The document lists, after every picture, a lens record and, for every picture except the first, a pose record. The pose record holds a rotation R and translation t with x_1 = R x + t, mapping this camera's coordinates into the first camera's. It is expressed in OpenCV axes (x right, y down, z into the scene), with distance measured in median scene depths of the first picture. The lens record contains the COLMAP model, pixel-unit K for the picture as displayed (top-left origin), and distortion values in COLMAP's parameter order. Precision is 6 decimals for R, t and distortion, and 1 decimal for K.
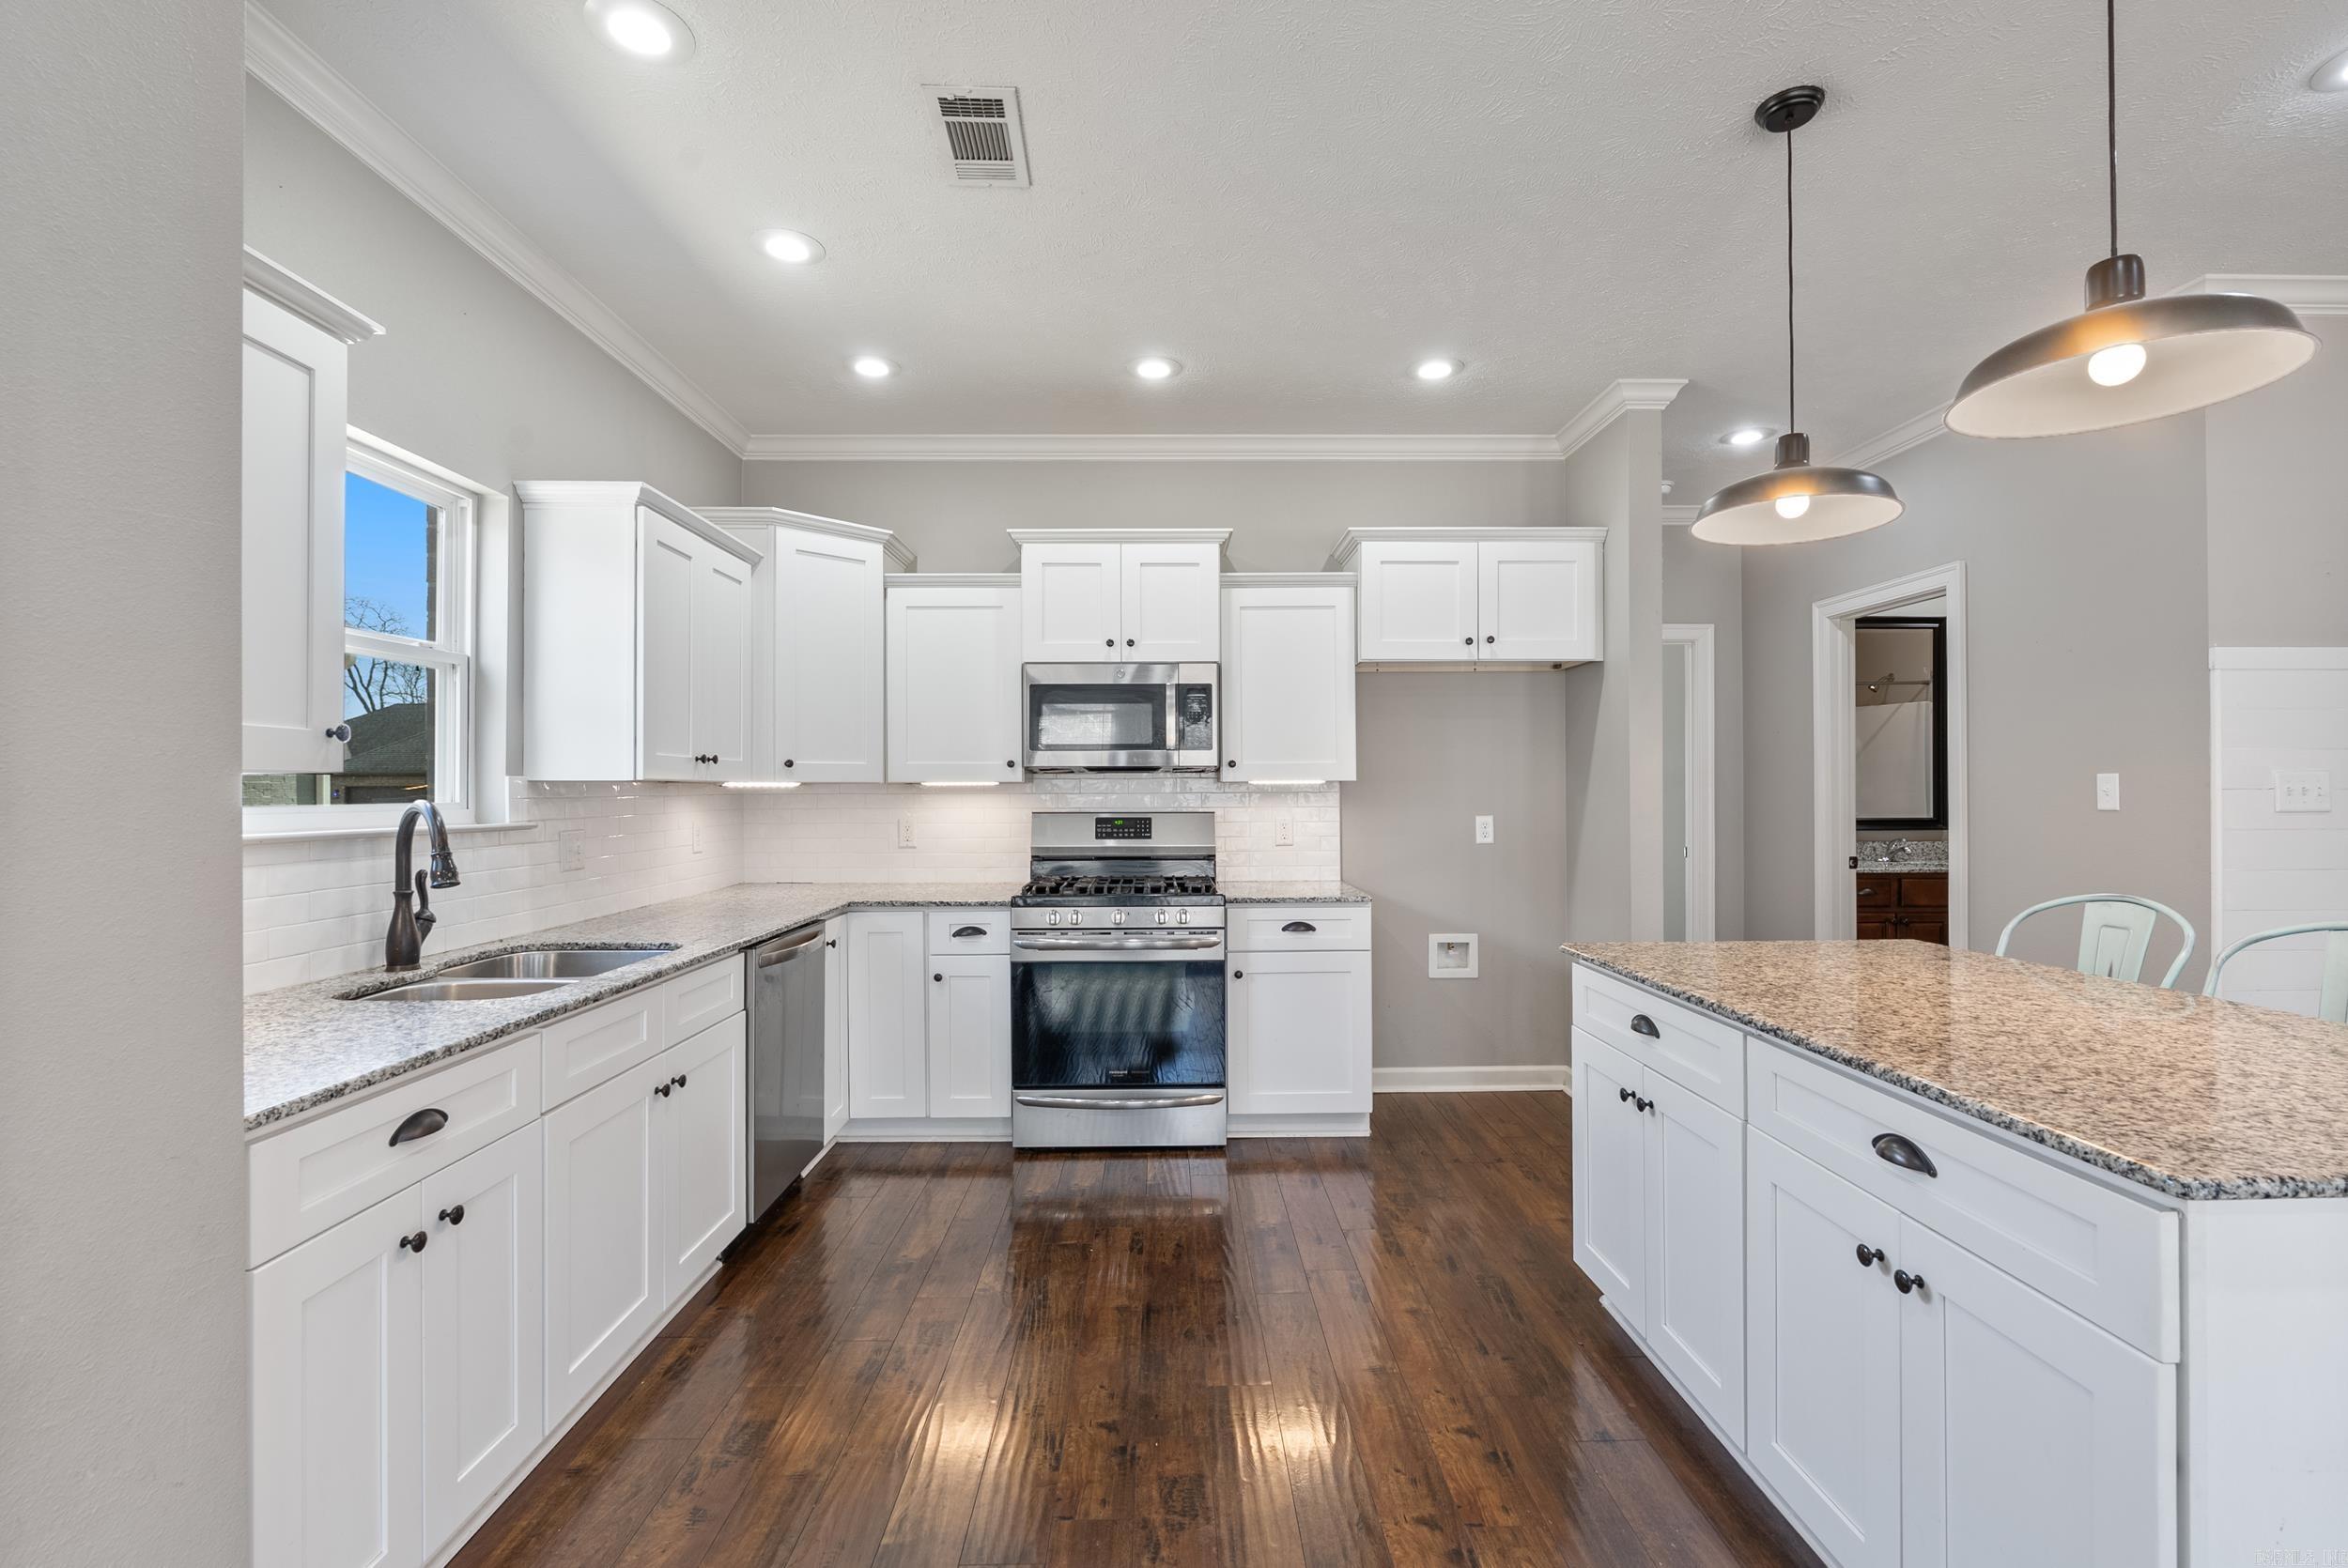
lens RADIAL K [[1037.6, 0, 1176.5], [0, 1037.6, 782.5], [0, 0, 1]] dist [-0.009270, 0.002108]
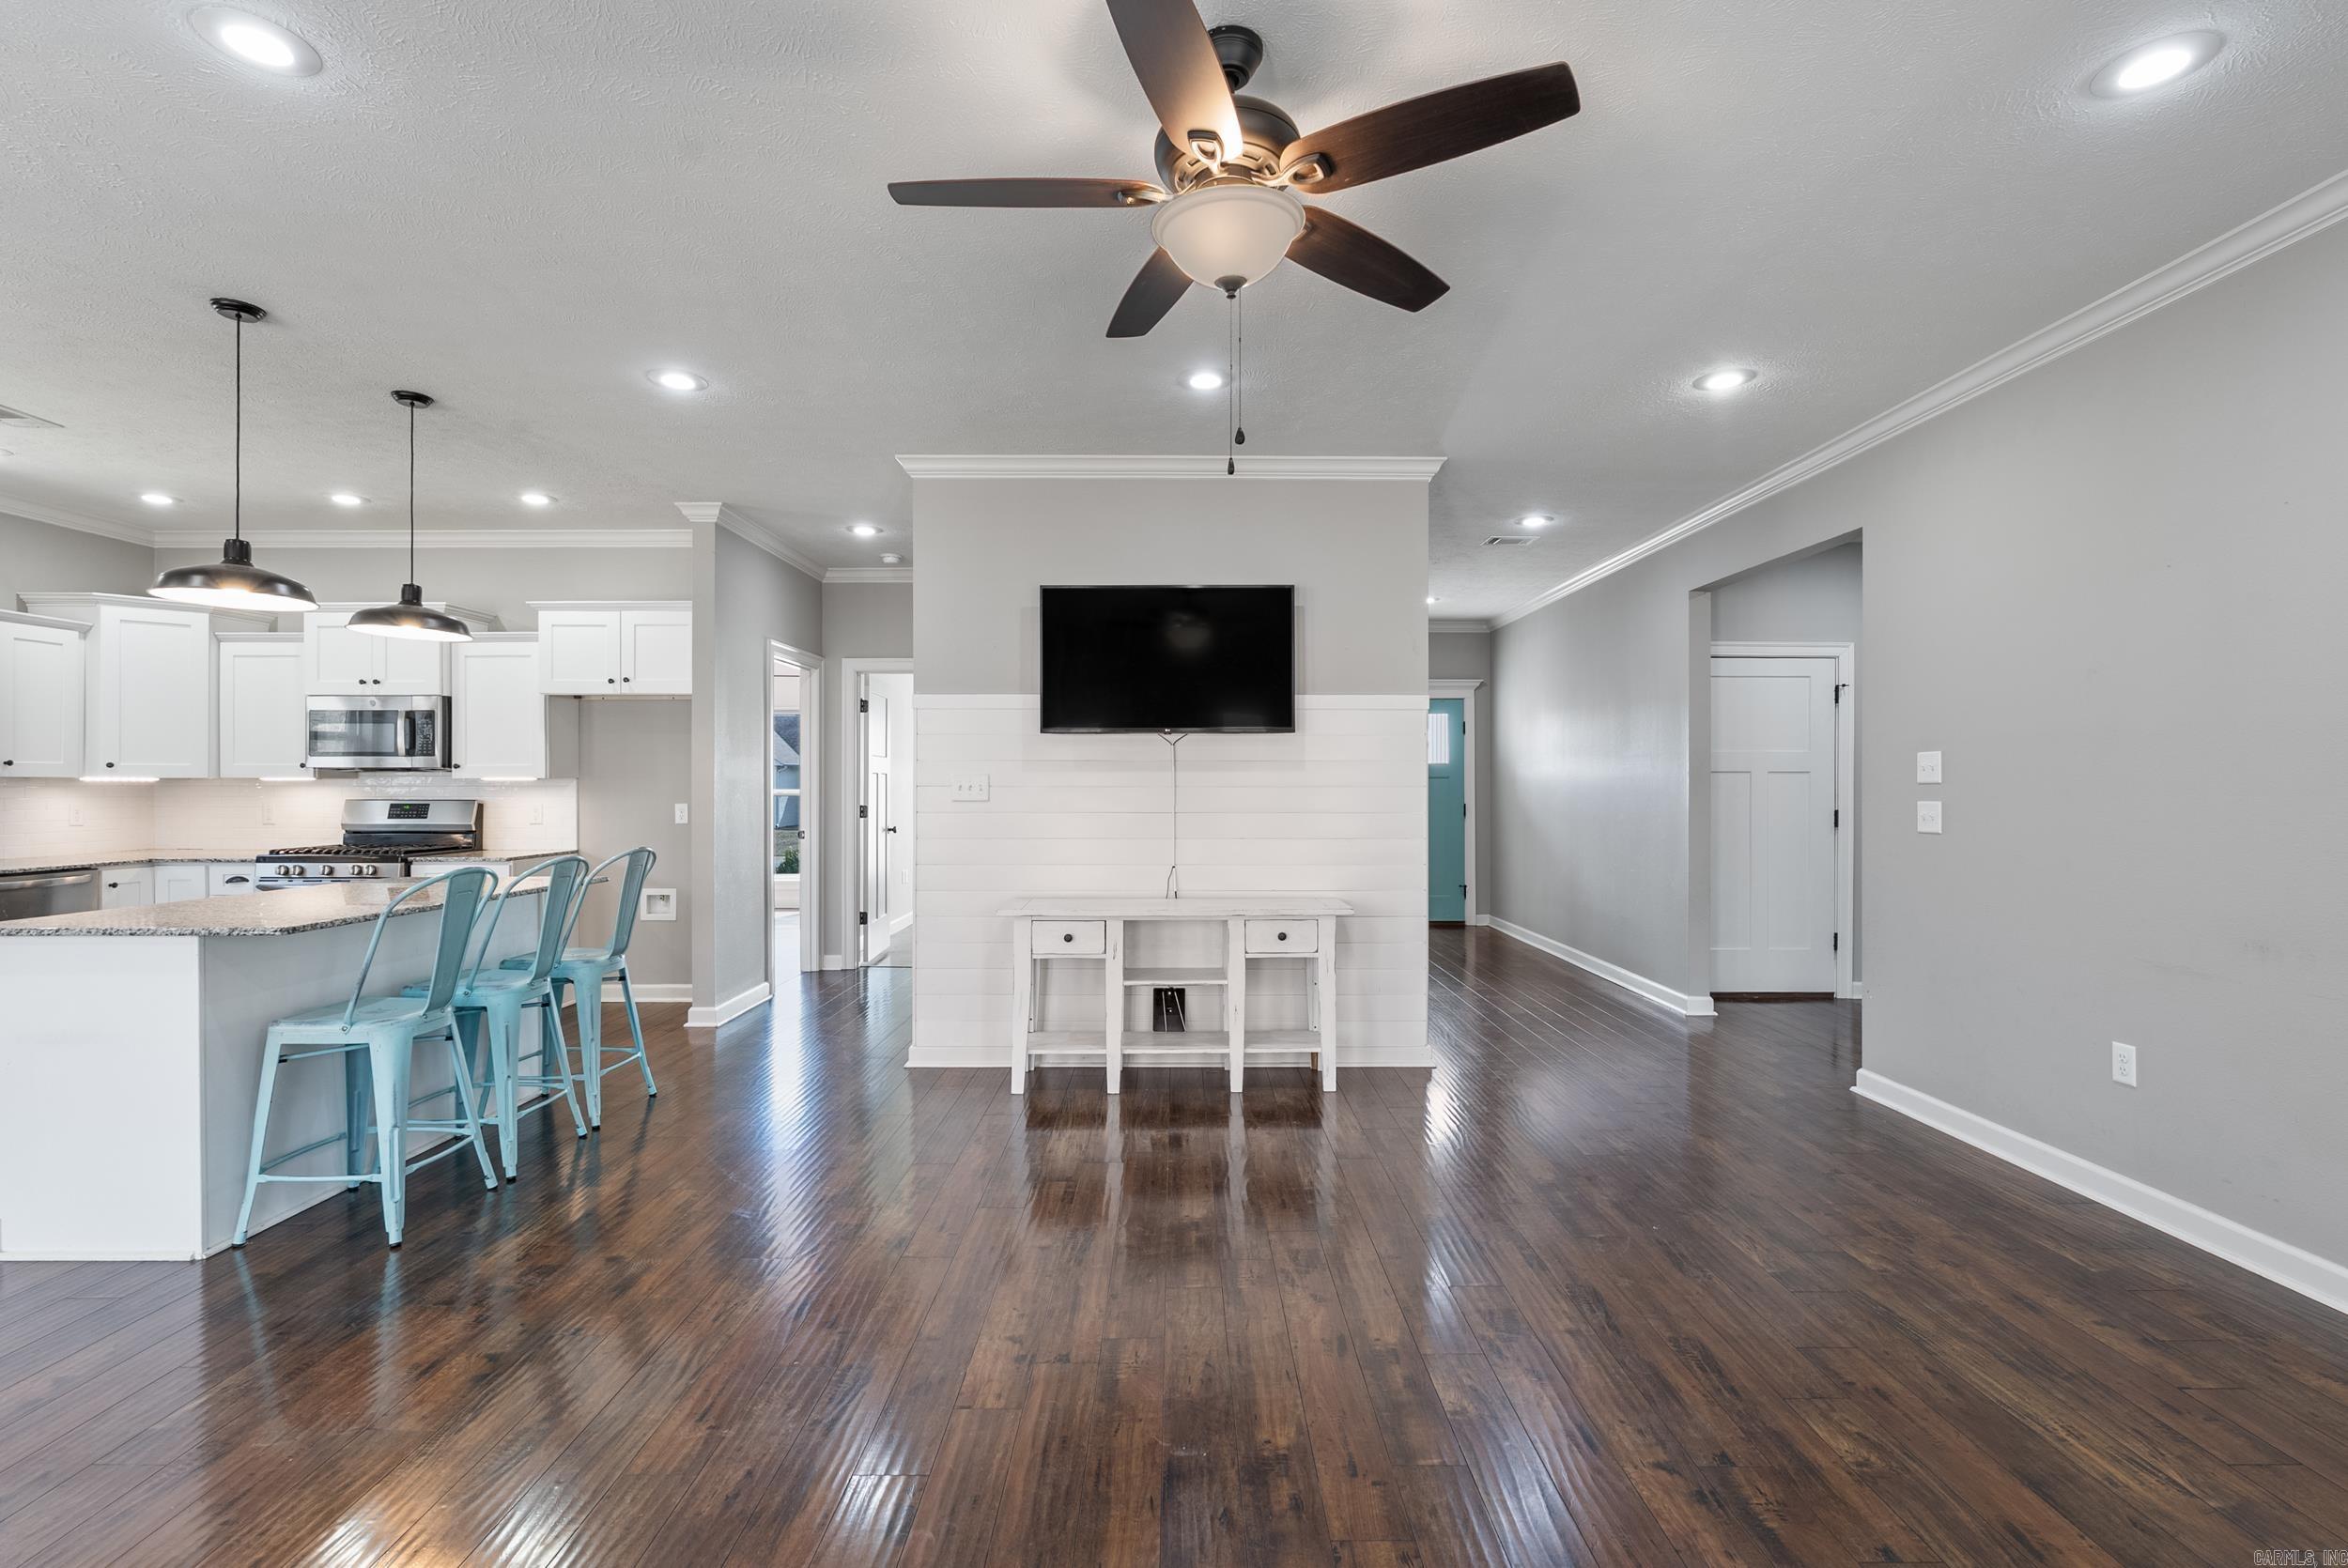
lens RADIAL K [[1037.6, 0, 1173.9], [0, 1037.6, 785.7], [0, 0, 1]] dist [-0.009270, 0.002108]
pose [[0.999855, 0.004448, -0.016463, 1.150896], [-0.004331, 0.999965, 0.007132, -0.005769], [0.016495, -0.007059, 0.999839, -0.438426]]
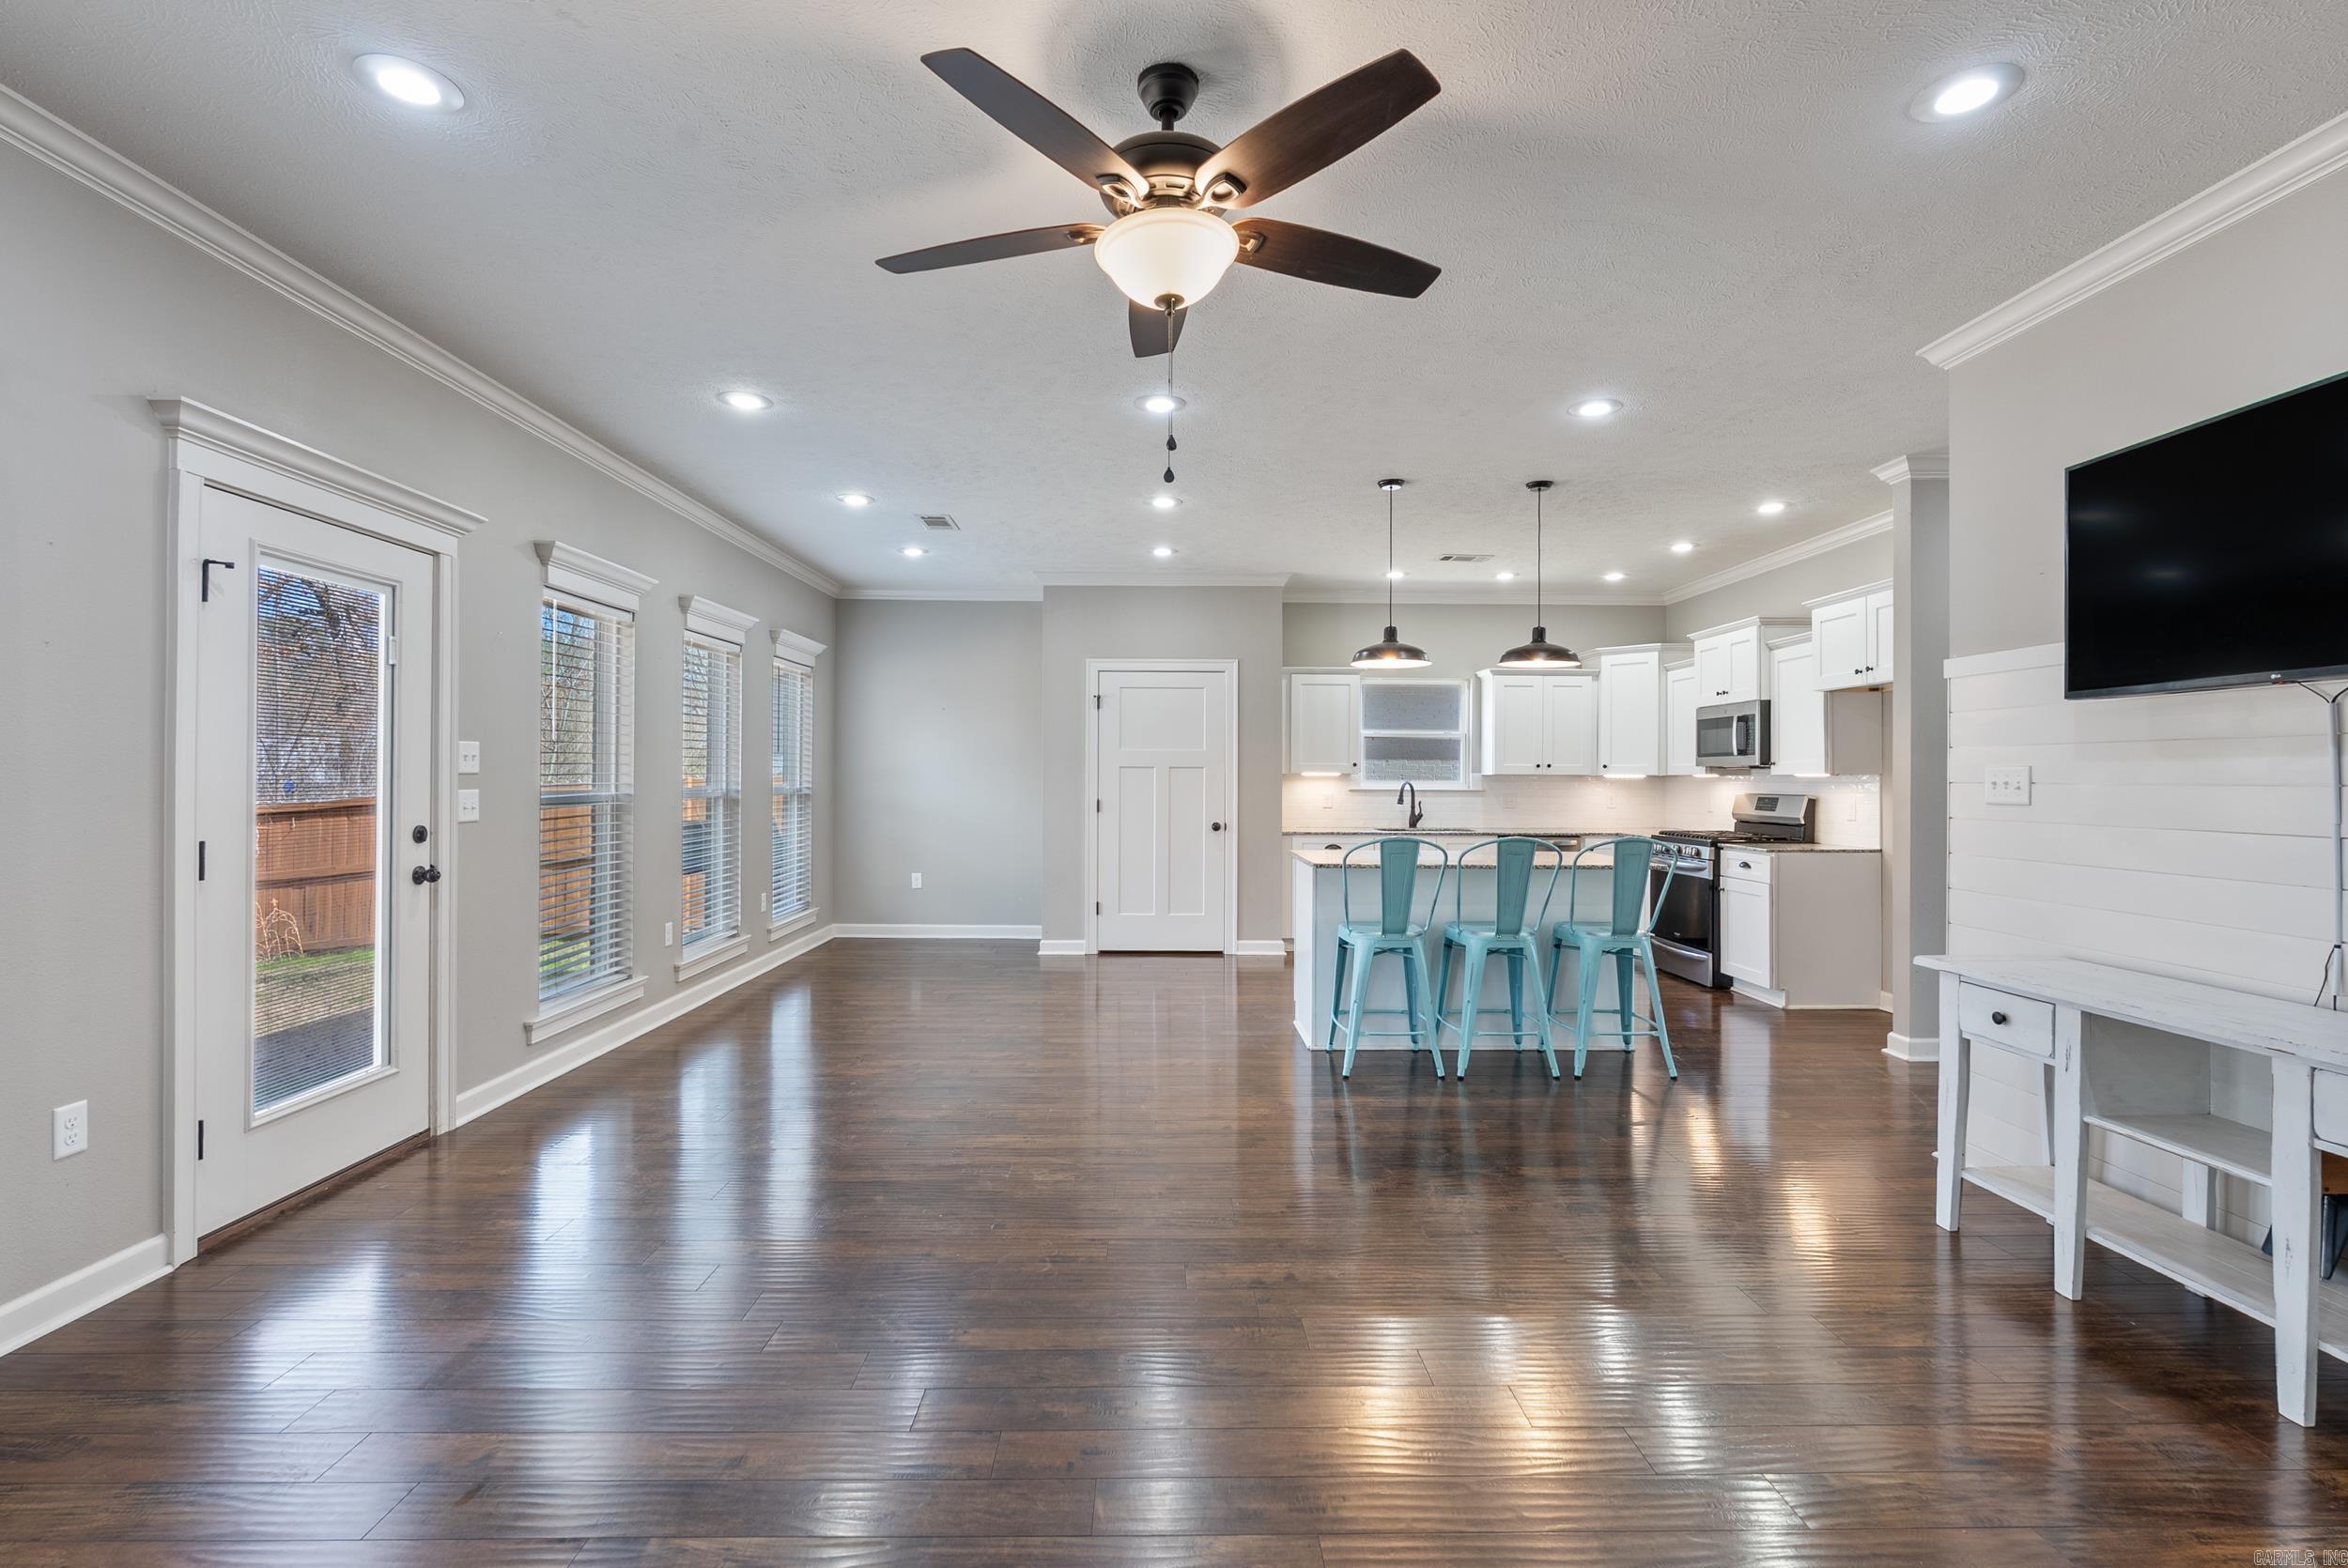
lens RADIAL K [[1037.6, 0, 1175.9], [0, 1037.6, 774.8], [0, 0, 1]] dist [-0.009270, 0.002108]
pose [[-0.003452, 0.000392, -0.999994, 1.748877], [0.002162, 0.999998, 0.000385, -0.003734], [0.999992, -0.002161, -0.003453, 0.118258]]
